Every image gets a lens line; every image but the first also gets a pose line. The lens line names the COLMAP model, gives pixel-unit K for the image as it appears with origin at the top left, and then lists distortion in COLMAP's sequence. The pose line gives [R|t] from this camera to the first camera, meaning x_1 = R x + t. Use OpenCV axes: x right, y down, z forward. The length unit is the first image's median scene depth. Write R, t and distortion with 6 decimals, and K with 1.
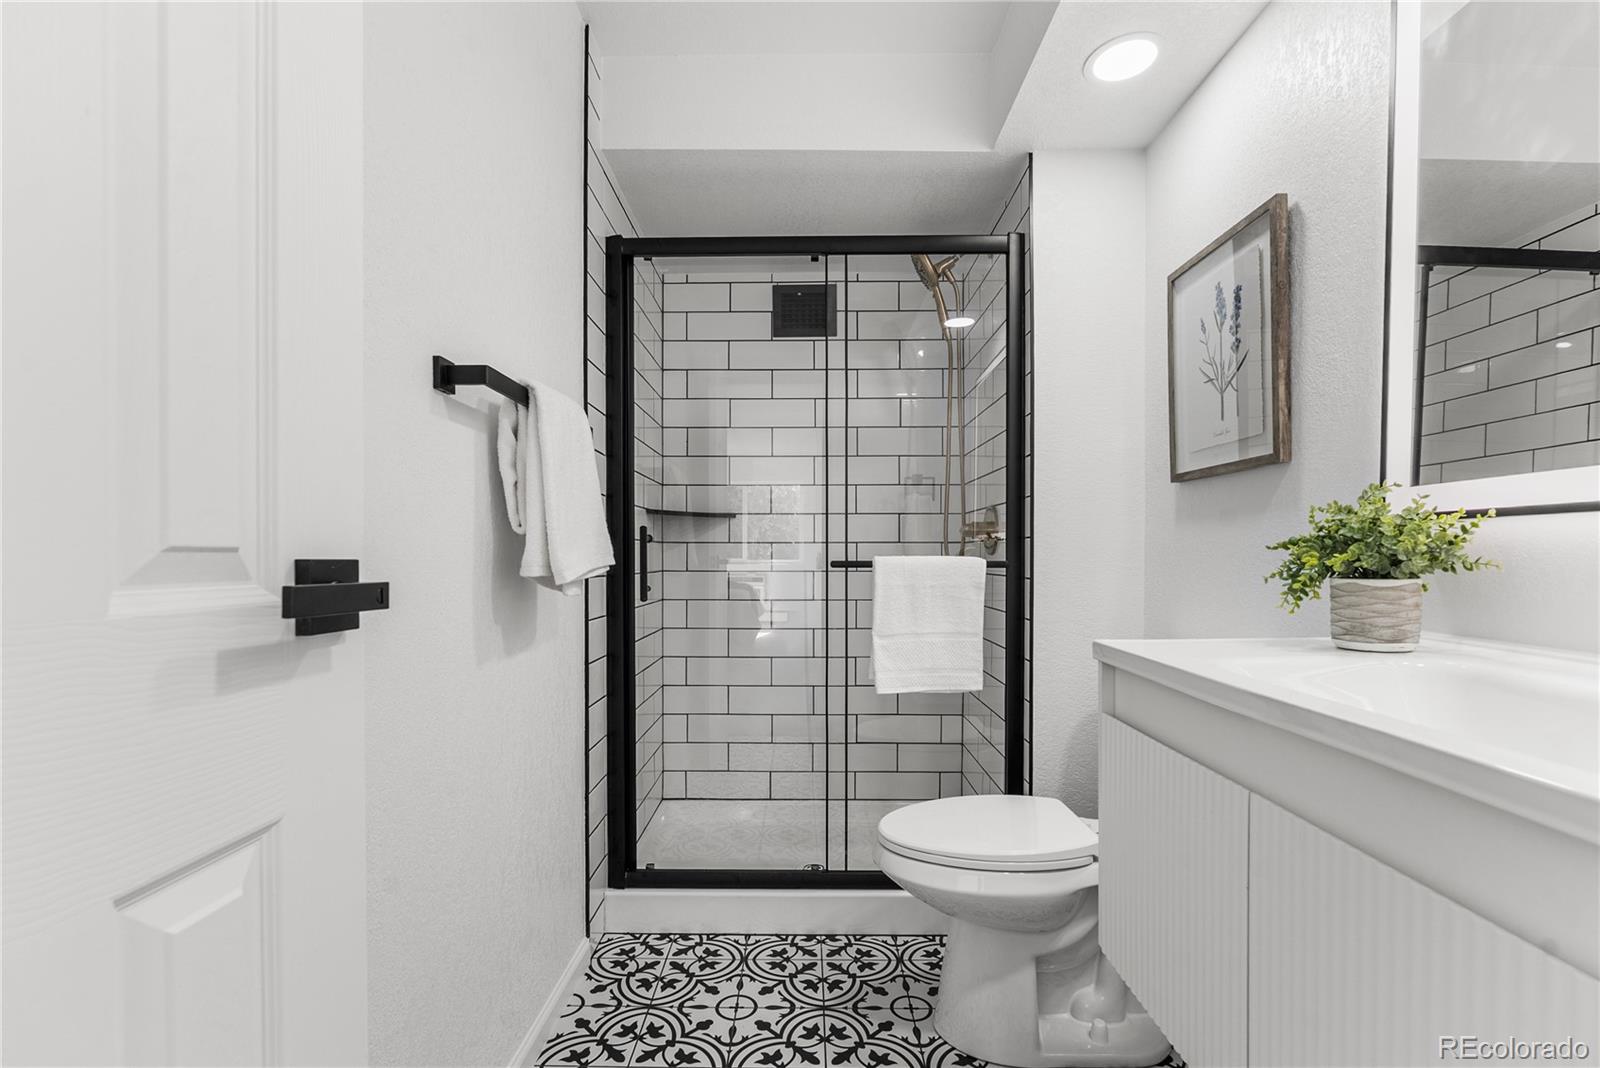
lens RADIAL K [[729.1, 0, 799.8], [0, 729.1, 566.1], [0, 0, 1]] dist [0.000468, 0.000066]
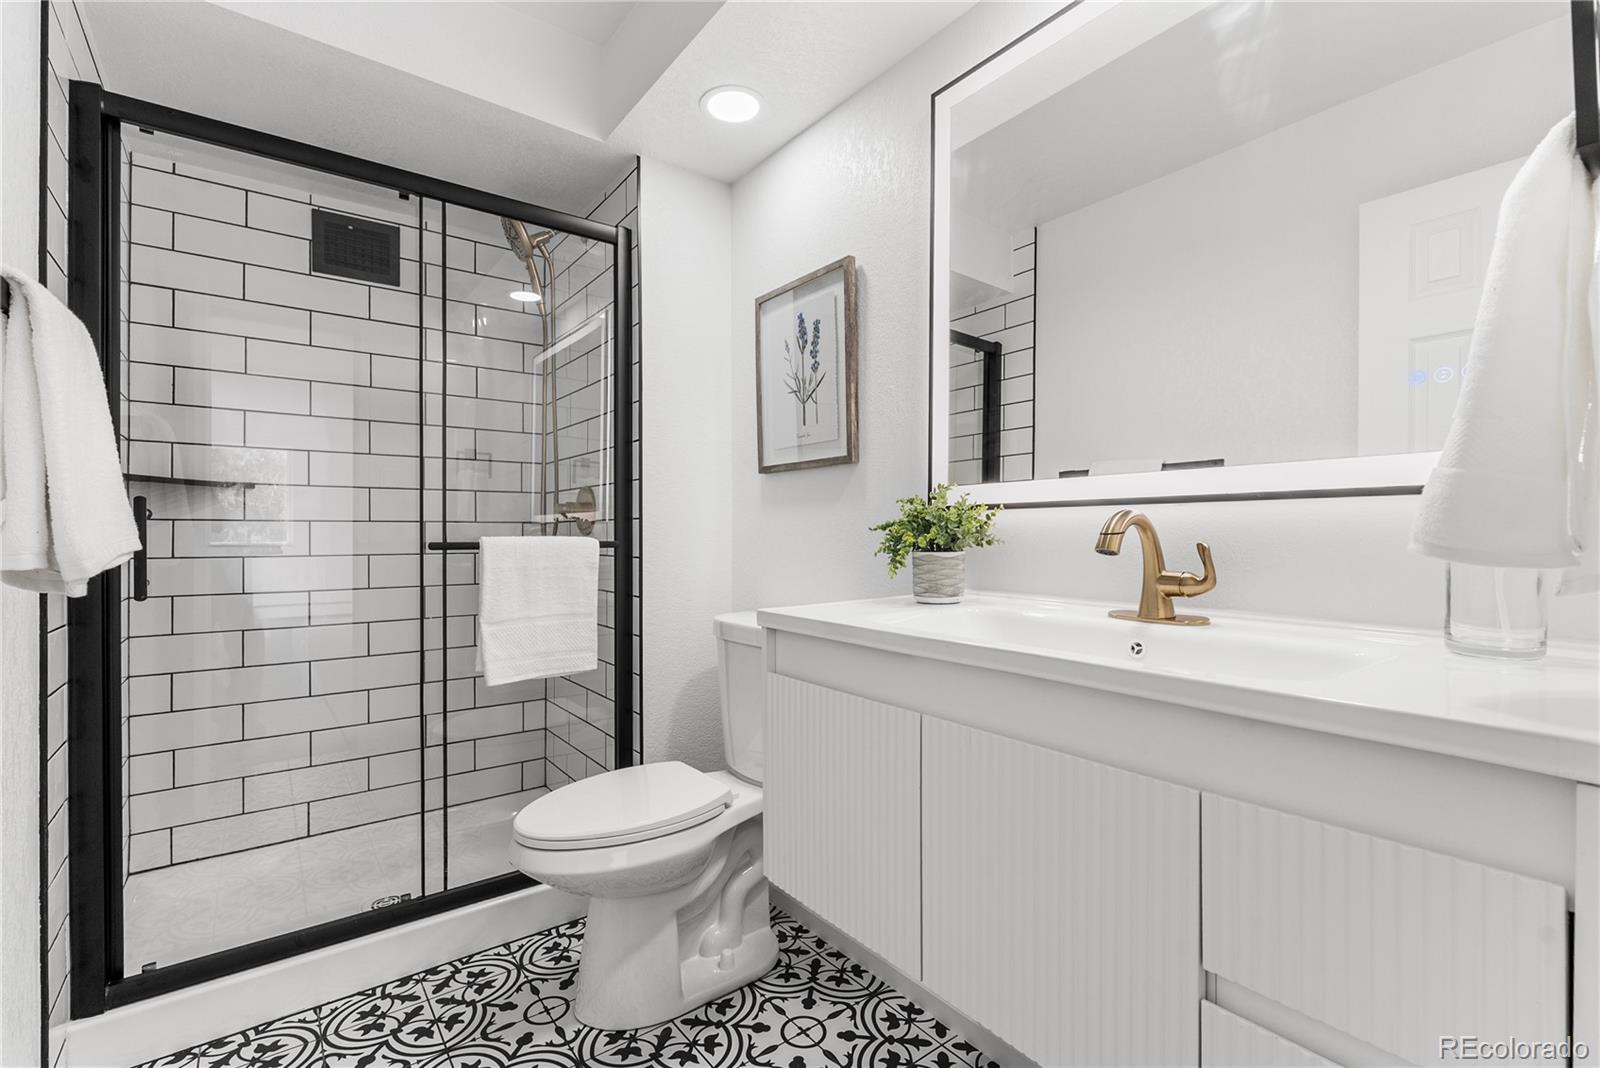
lens RADIAL K [[716.6, 0, 799.2], [0, 716.6, 536.0], [0, 0, 1]] dist [-0.003231, 0.000141]
pose [[0.789104, -0.003116, 0.614251, -0.140629], [0.011747, 0.999881, -0.010019, -0.000860], [-0.614147, 0.015122, 0.789047, 0.043322]]
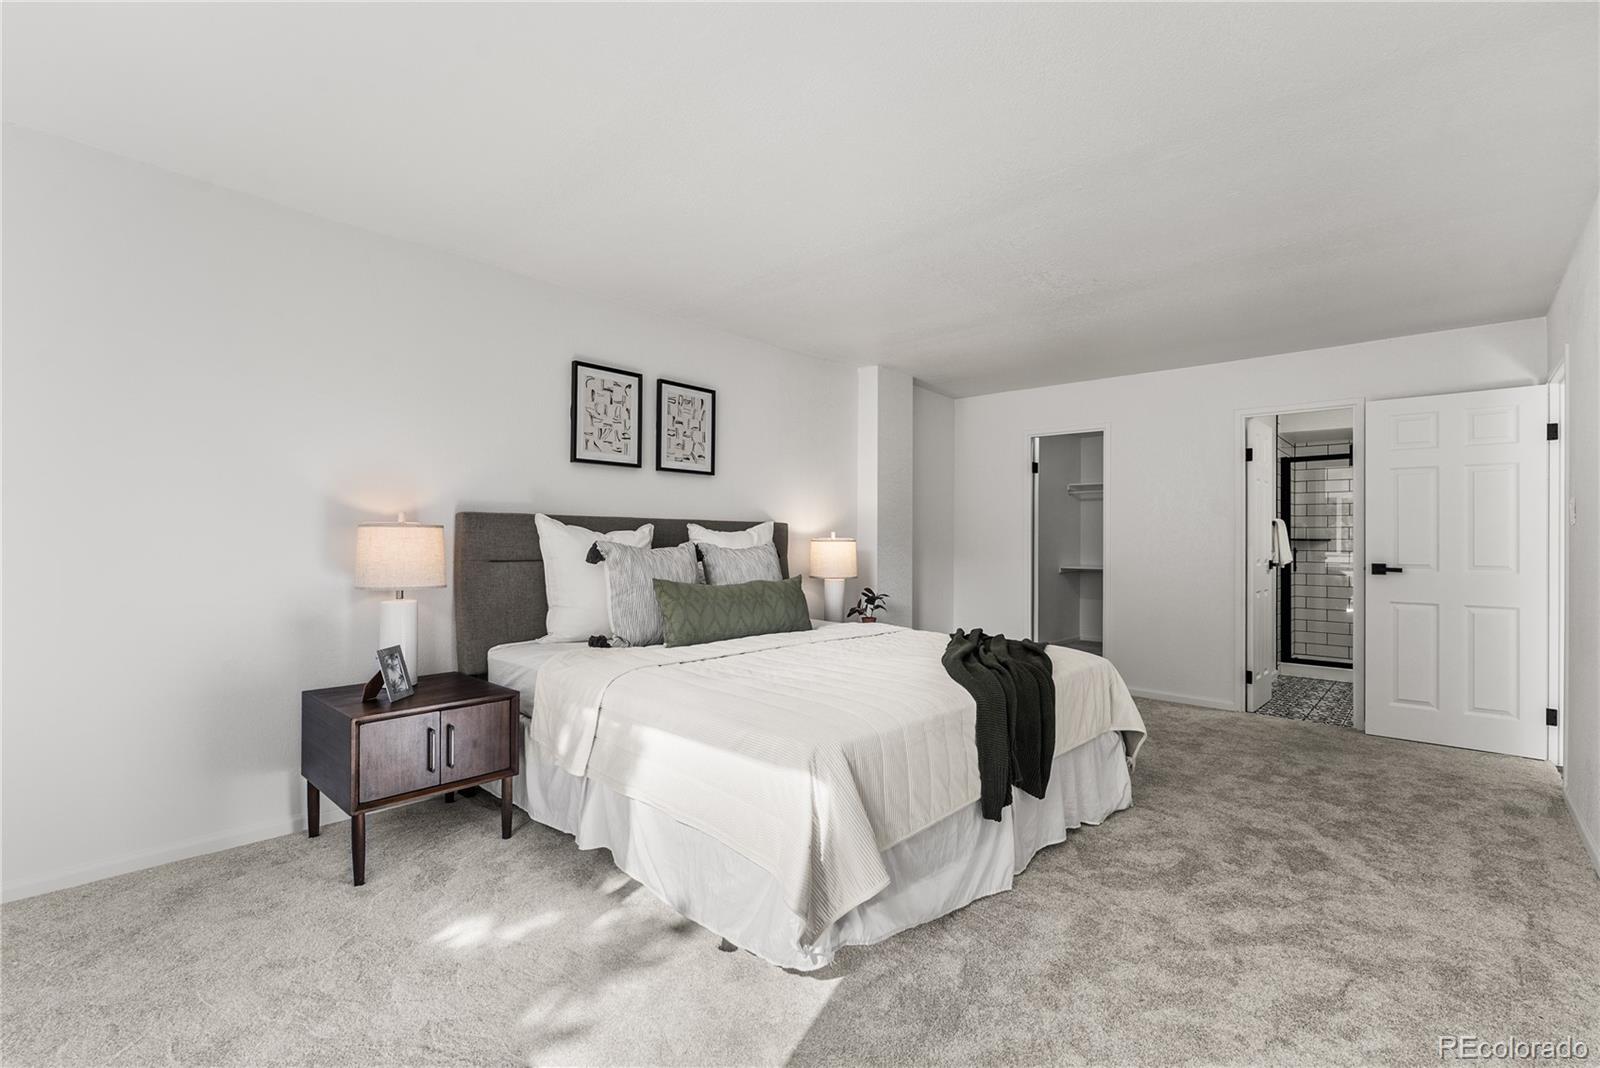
lens RADIAL K [[716.6, 0, 799.2], [0, 716.6, 536.0], [0, 0, 1]] dist [-0.003231, 0.000141]
pose [[0.748826, -0.001475, -0.662765, 0.254987], [-0.013504, 0.999756, -0.017483, -0.021912], [0.662629, 0.022042, 0.748623, -2.990787]]
